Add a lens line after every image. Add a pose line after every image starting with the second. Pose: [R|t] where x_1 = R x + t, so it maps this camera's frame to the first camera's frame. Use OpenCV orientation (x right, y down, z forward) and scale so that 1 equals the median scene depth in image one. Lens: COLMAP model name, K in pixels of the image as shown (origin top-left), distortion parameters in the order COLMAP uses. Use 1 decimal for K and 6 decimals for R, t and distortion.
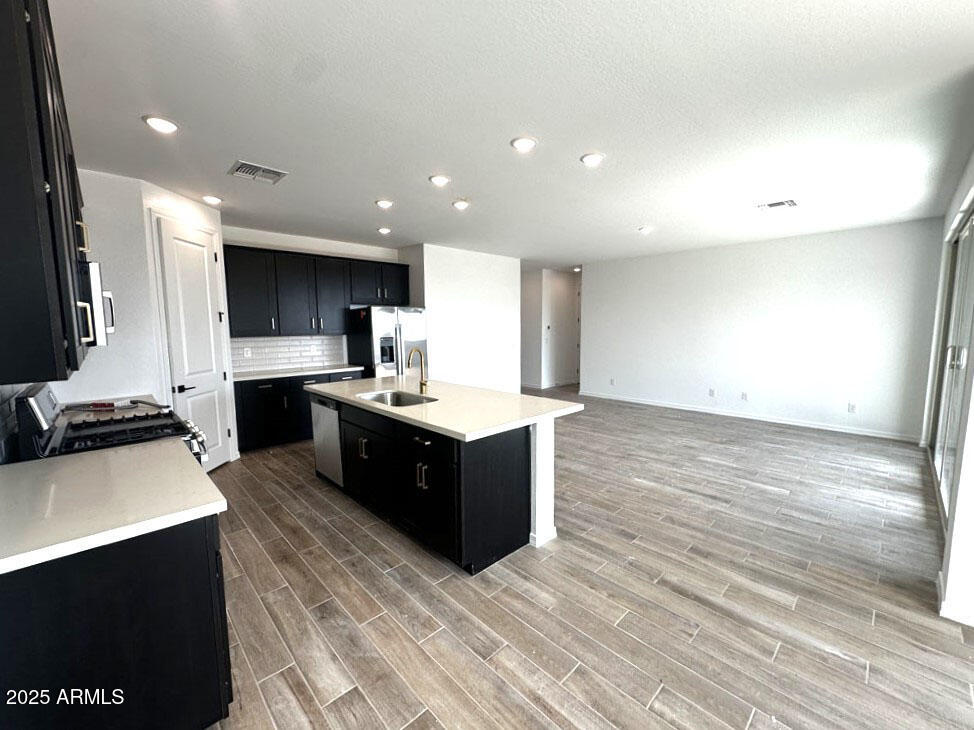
lens RADIAL K [[398.4, 0, 489.2], [0, 398.4, 364.3], [0, 0, 1]] dist [-0.000441, 0.000283]
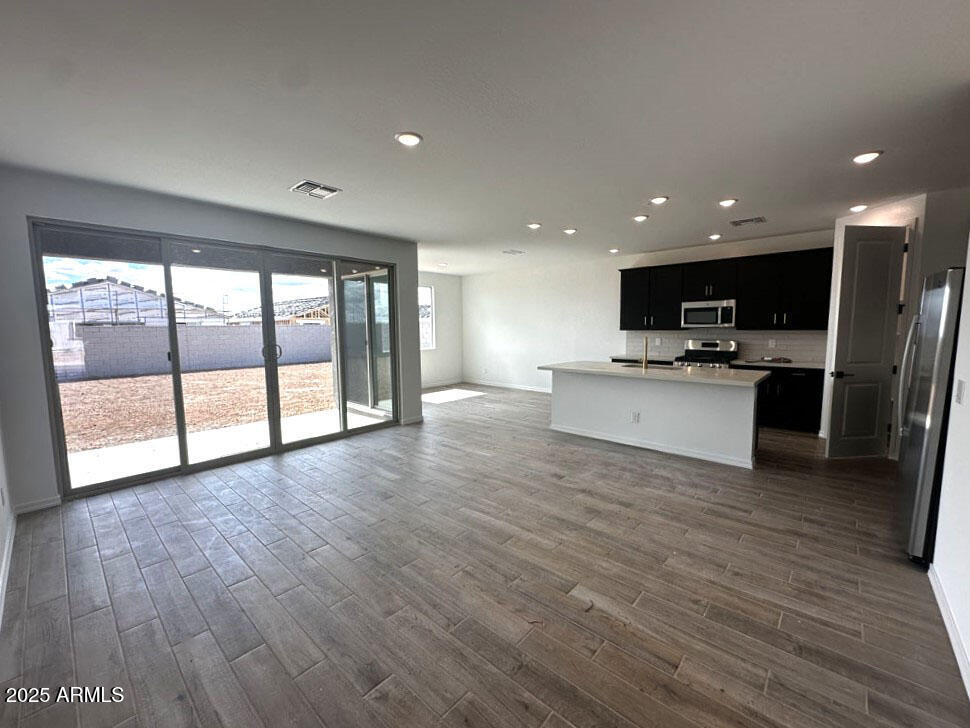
lens RADIAL K [[389.2, 0, 485.0], [0, 389.2, 364.0], [0, 0, 1]] dist [0.002037, 0.000250]
pose [[-0.997779, 0.022838, -0.062570, 0.468968], [0.010019, 0.980153, 0.197989, -0.212640], [0.065850, 0.196922, -0.978205, 2.164120]]
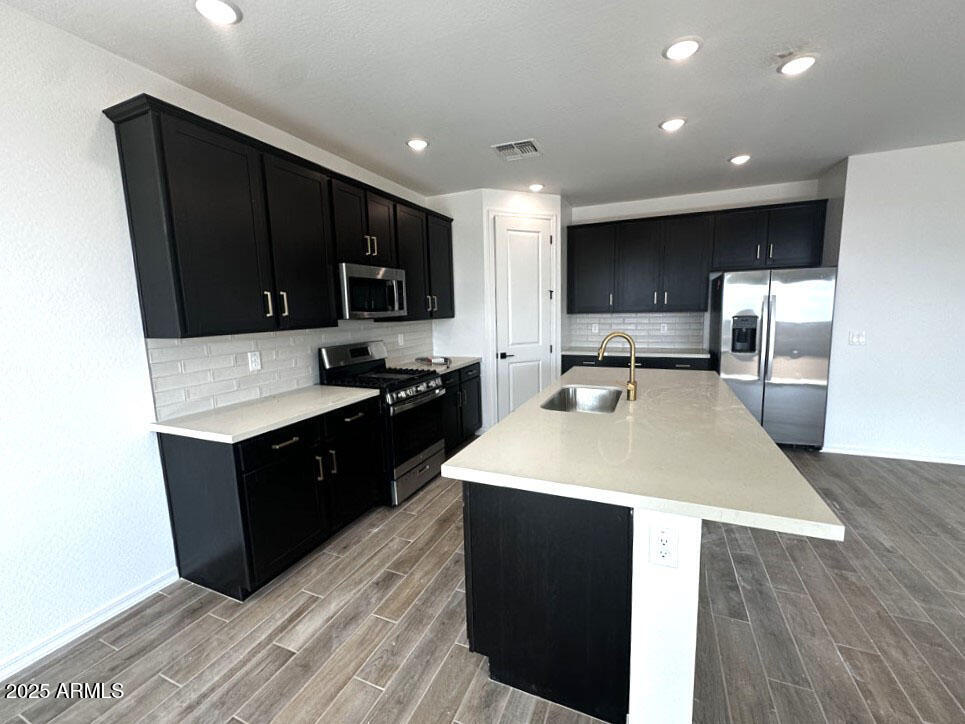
lens RADIAL K [[397.3, 0, 486.1], [0, 397.3, 363.7], [0, 0, 1]] dist [-0.001898, -0.000224]
pose [[0.389153, 0.126369, -0.912464, 0.323389], [-0.070762, 0.991720, 0.107167, -0.040738], [0.918451, 0.022863, 0.394872, 0.469035]]
